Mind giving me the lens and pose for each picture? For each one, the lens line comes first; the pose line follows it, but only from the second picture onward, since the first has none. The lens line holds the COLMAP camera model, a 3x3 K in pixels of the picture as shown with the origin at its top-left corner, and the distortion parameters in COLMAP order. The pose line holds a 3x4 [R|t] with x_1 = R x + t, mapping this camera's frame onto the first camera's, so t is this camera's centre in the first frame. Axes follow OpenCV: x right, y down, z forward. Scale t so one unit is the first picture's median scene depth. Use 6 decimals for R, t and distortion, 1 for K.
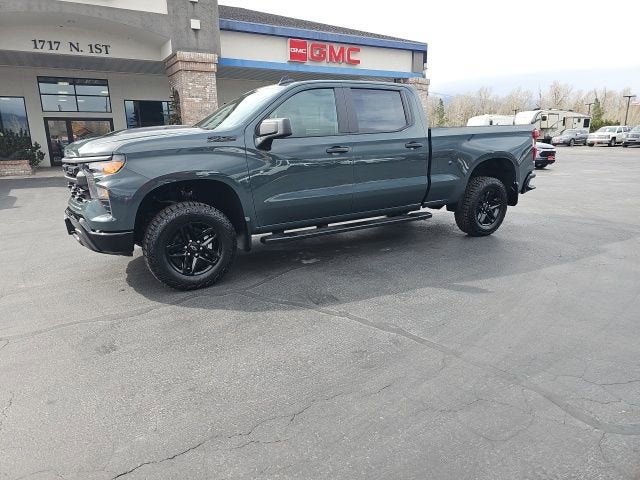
lens RADIAL K [[417.6, 0, 310.9], [0, 417.6, 239.2], [0, 0, 1]] dist [0.057685, -0.043221]
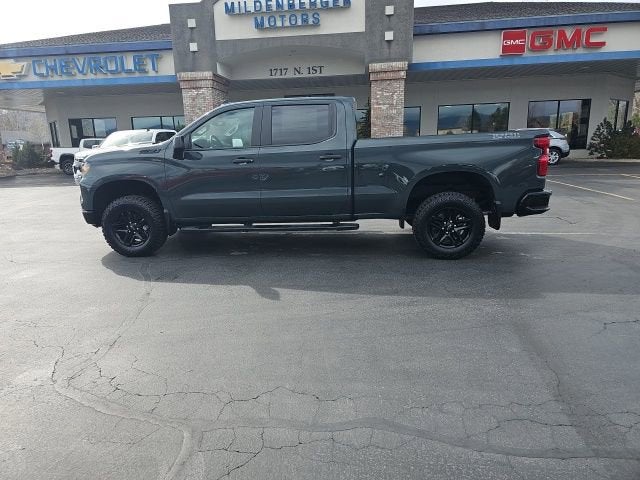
lens RADIAL K [[417.5, 0, 312.4], [0, 417.5, 238.8], [0, 0, 1]] dist [0.056695, -0.045192]
pose [[0.802402, 0.124988, -0.583548, 0.268767], [-0.126567, 0.991220, 0.038272, -0.018892], [0.583208, 0.043149, 0.811176, 0.049908]]
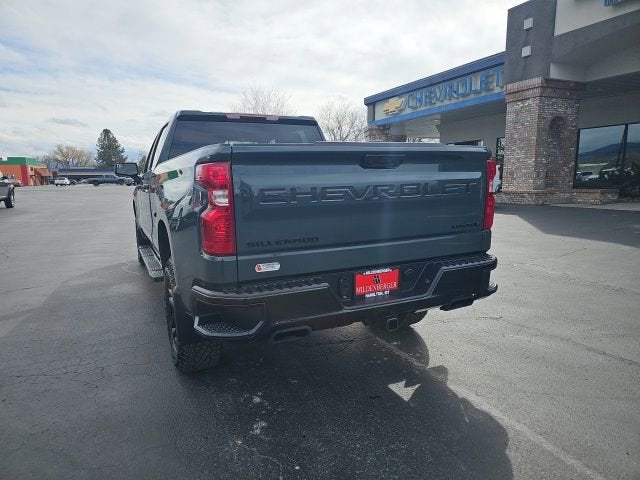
lens RADIAL K [[417.5, 0, 315.7], [0, 417.5, 246.2], [0, 0, 1]] dist [0.056695, -0.045192]
pose [[-0.077185, 0.181327, -0.980389, 0.342825], [-0.217269, 0.956631, 0.194038, -0.111153], [0.973055, 0.227985, -0.034440, 0.446101]]
